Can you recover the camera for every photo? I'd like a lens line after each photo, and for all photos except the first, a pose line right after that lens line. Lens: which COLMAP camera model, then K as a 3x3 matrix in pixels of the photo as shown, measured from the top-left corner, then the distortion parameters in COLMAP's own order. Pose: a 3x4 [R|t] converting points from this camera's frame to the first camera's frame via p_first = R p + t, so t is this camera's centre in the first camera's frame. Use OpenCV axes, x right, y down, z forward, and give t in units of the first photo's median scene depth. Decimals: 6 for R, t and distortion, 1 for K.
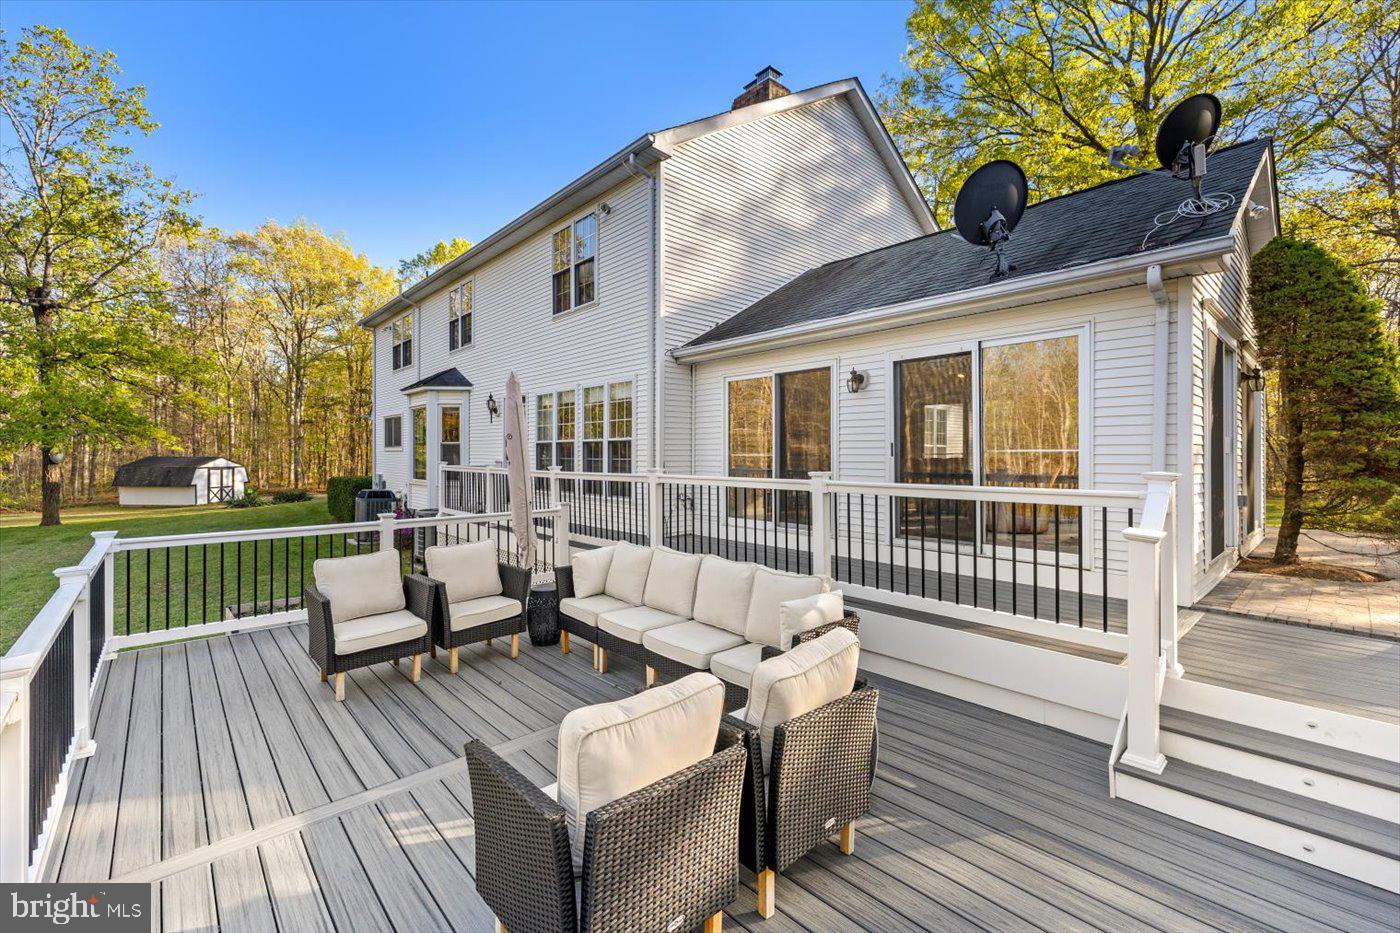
lens RADIAL K [[588.2, 0, 694.7], [0, 588.2, 457.5], [0, 0, 1]] dist [0.000557, -0.000082]
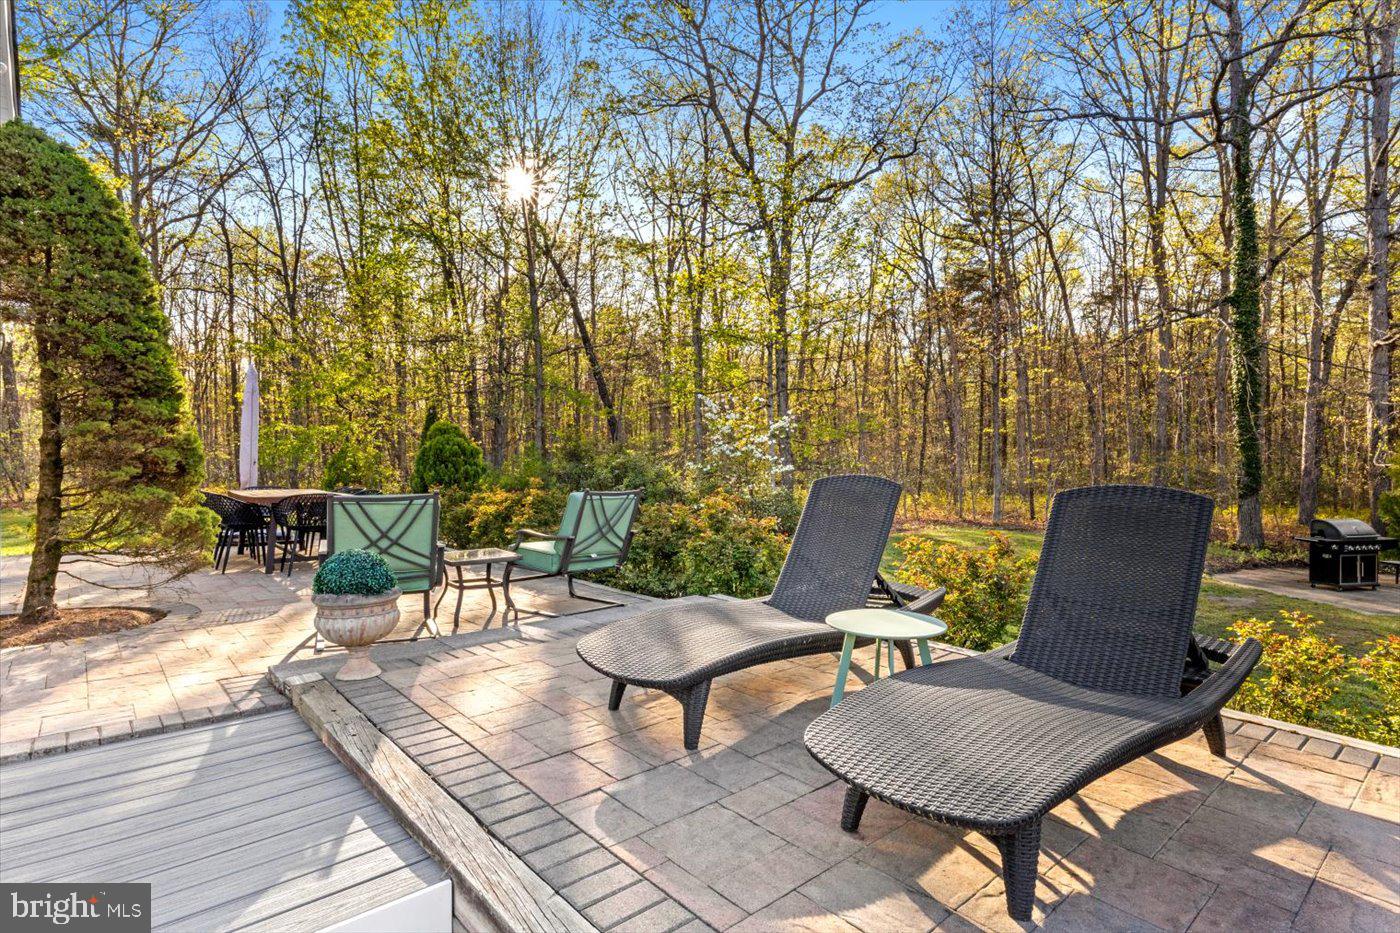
lens RADIAL K [[713.2, 0, 696.4], [0, 713.2, 461.6], [0, 0, 1]] dist [-0.001562, 0.000701]
pose [[0.012673, -0.007720, 0.999890, 0.236910], [0.003954, 0.999963, 0.007670, -0.001356], [-0.999912, 0.003856, 0.012703, 0.276757]]
